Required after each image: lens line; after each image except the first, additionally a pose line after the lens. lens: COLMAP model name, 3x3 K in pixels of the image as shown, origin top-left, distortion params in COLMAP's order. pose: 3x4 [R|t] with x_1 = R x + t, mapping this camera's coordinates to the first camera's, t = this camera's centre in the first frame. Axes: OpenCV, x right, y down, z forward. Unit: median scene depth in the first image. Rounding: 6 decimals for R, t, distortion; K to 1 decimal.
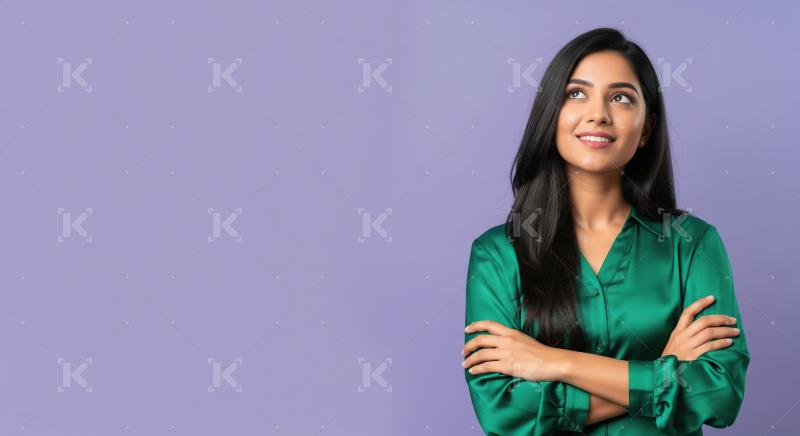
lens RADIAL K [[322.5, 0, 400.0], [0, 322.5, 218.0], [0, 0, 1]] dist [0.000164, 0.000008]
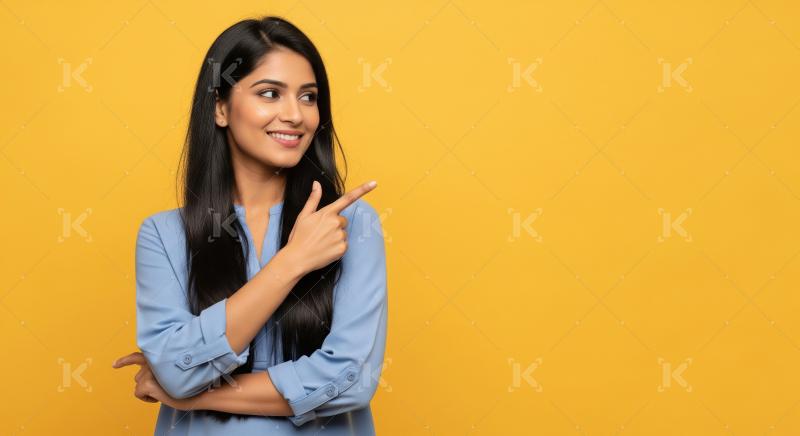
lens RADIAL K [[322.5, 0, 400.0], [0, 322.5, 218.0], [0, 0, 1]] dist [0.000164, 0.000008]
pose [[0.999999, 0.000015, 0.001640, 0.946829], [-0.000017, 0.999999, 0.001041, -0.001044], [-0.001640, -0.001041, 0.999998, 0.001161]]
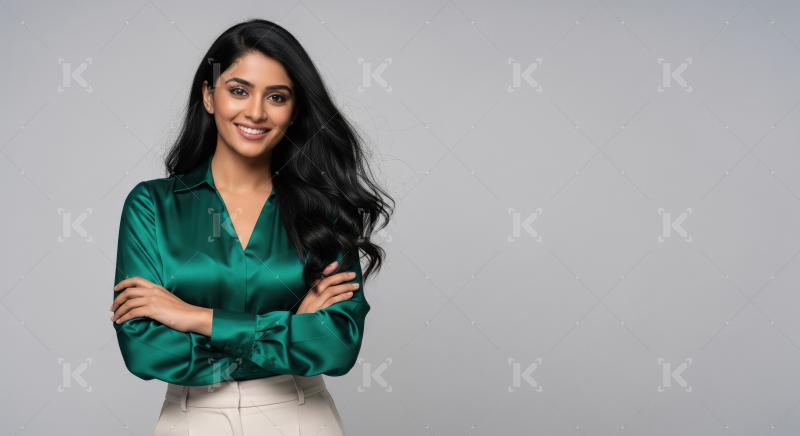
lens RADIAL K [[322.5, 0, 400.0], [0, 322.5, 218.0], [0, 0, 1]] dist [0.000164, 0.000008]
pose [[0.999994, 0.001303, 0.003158, 4.210069], [-0.001306, 0.999998, 0.001243, -0.004787], [-0.003156, -0.001247, 0.999994, -0.007184]]
